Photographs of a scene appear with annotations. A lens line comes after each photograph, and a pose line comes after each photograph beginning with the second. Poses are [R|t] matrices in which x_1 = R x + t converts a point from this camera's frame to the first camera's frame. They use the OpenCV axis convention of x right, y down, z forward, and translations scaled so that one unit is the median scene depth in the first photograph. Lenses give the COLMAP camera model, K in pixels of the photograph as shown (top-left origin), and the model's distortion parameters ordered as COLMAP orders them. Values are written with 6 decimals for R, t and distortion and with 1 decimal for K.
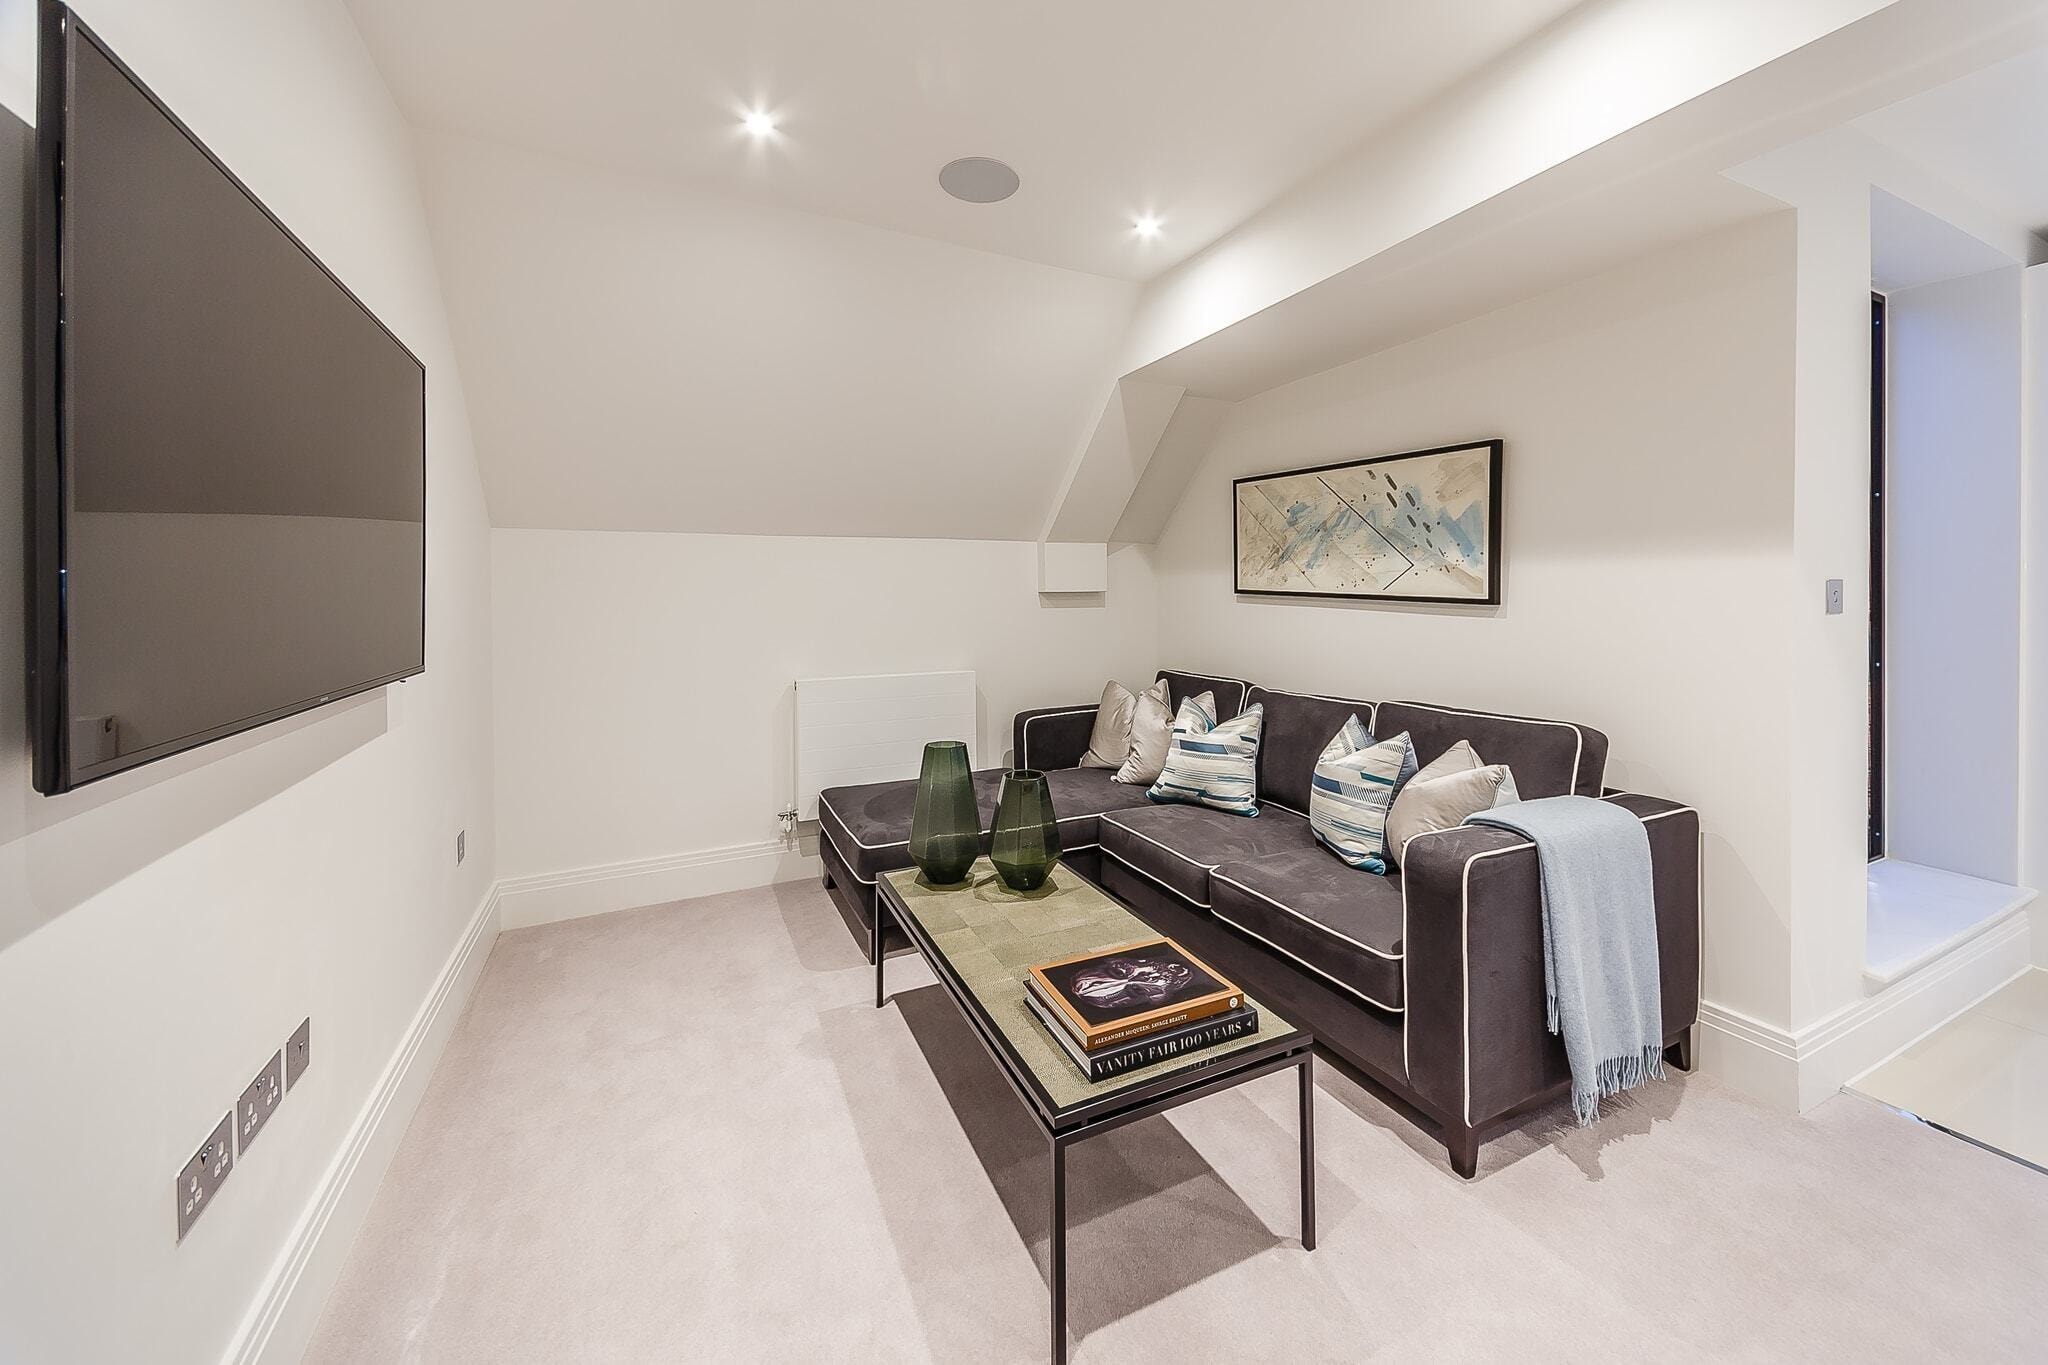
lens RADIAL K [[782.0, 0, 1051.8], [0, 782.0, 602.4], [0, 0, 1]] dist [0.000425, 0.000029]
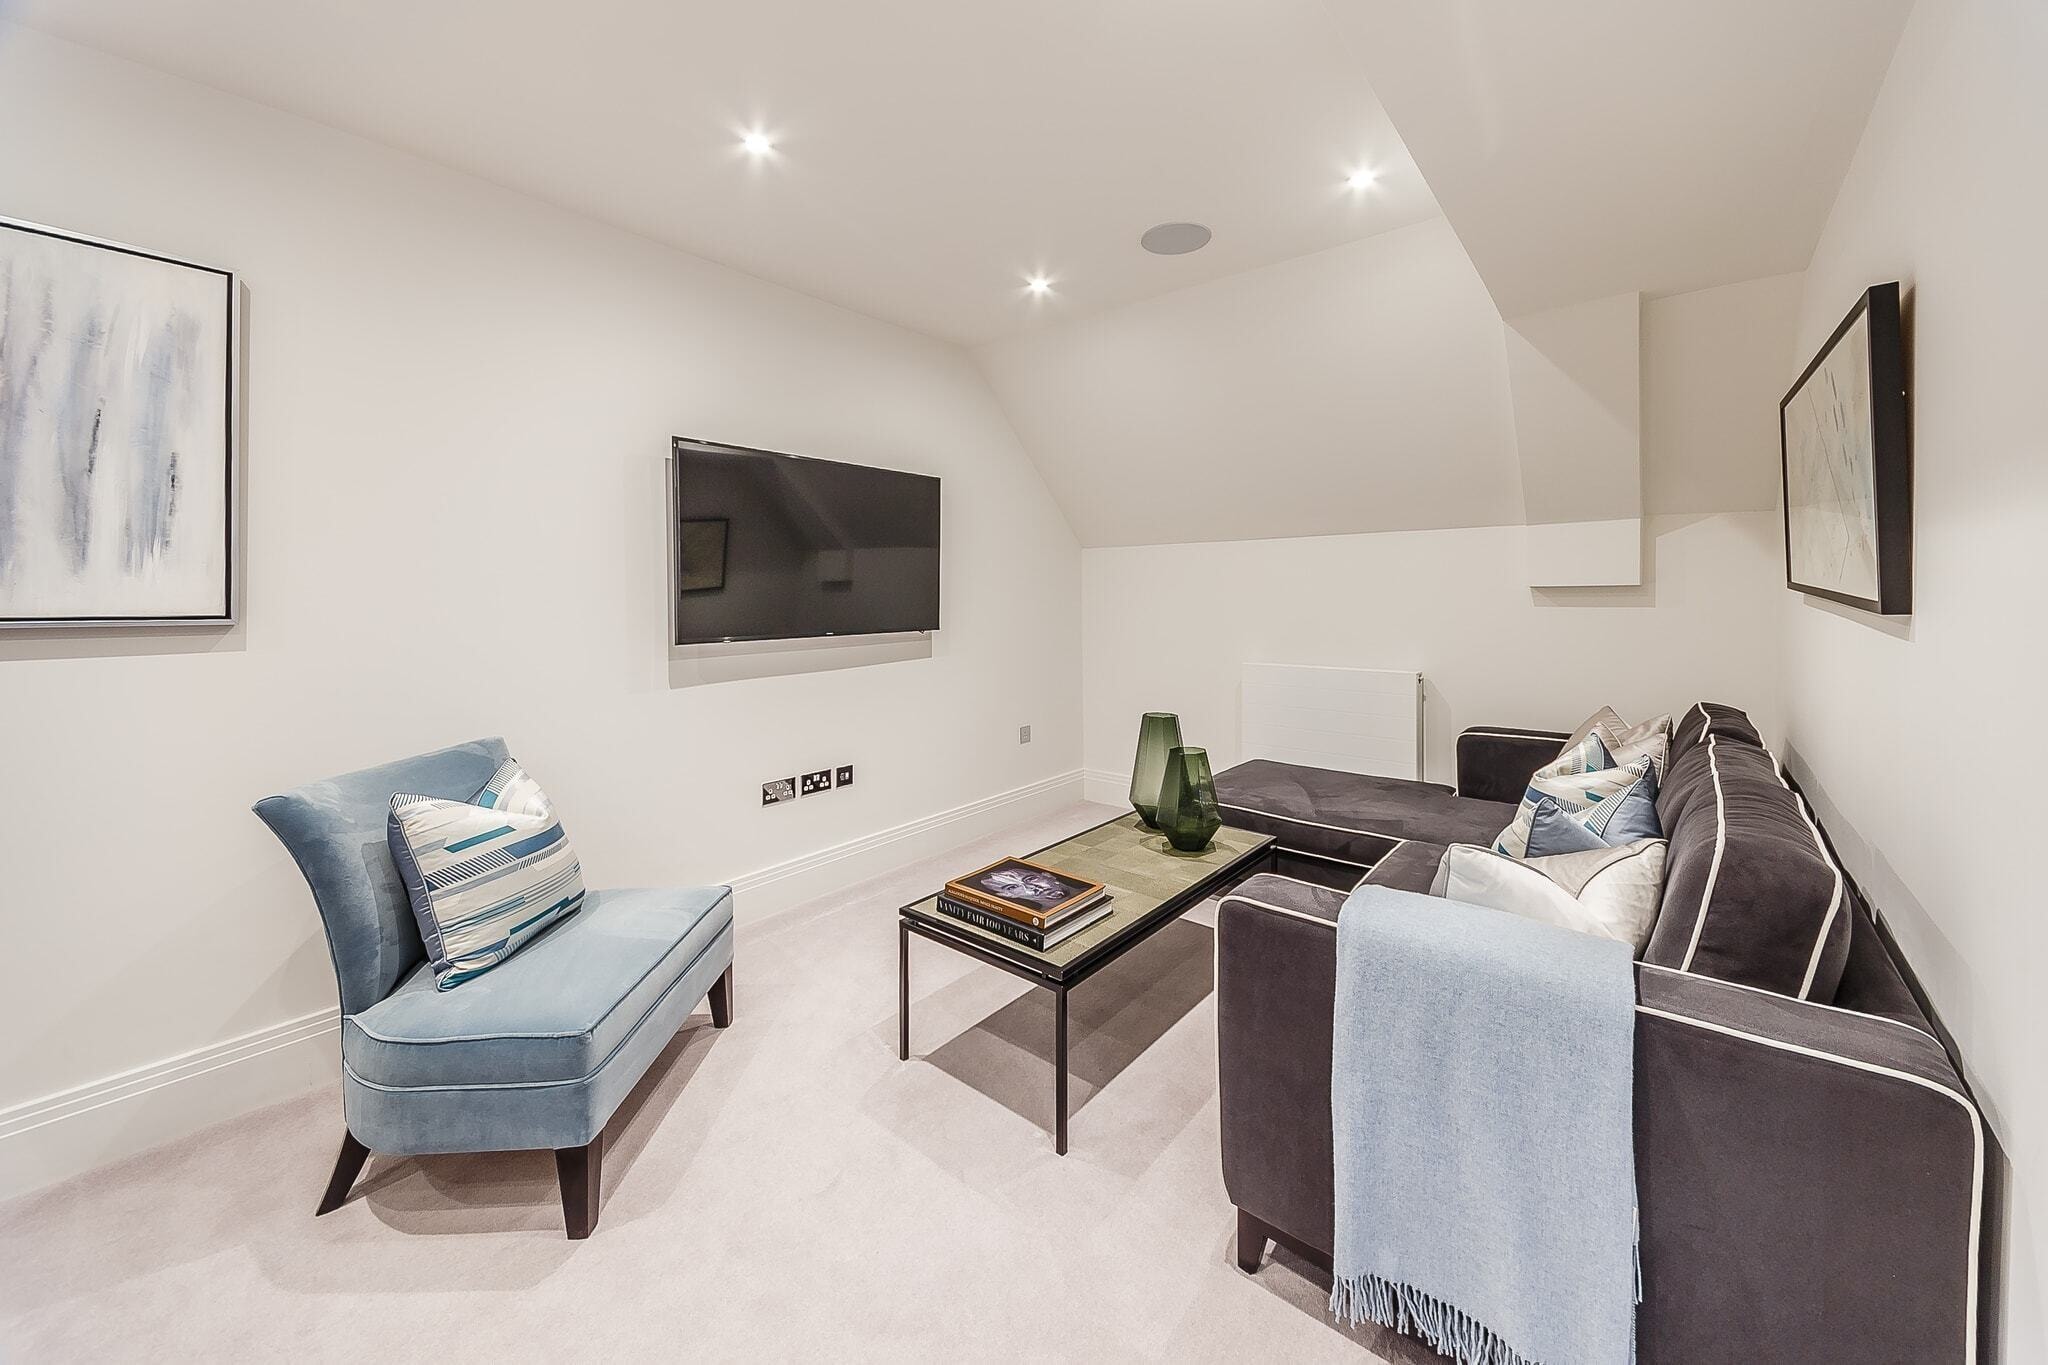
lens RADIAL K [[782.4, 0, 1019.7], [0, 782.4, 627.0], [0, 0, 1]] dist [0.001591, 0.000081]
pose [[0.391594, 0.043470, -0.919111, 1.149363], [-0.006272, 0.998986, 0.044575, -0.010909], [0.920117, -0.011690, 0.391470, 0.420976]]
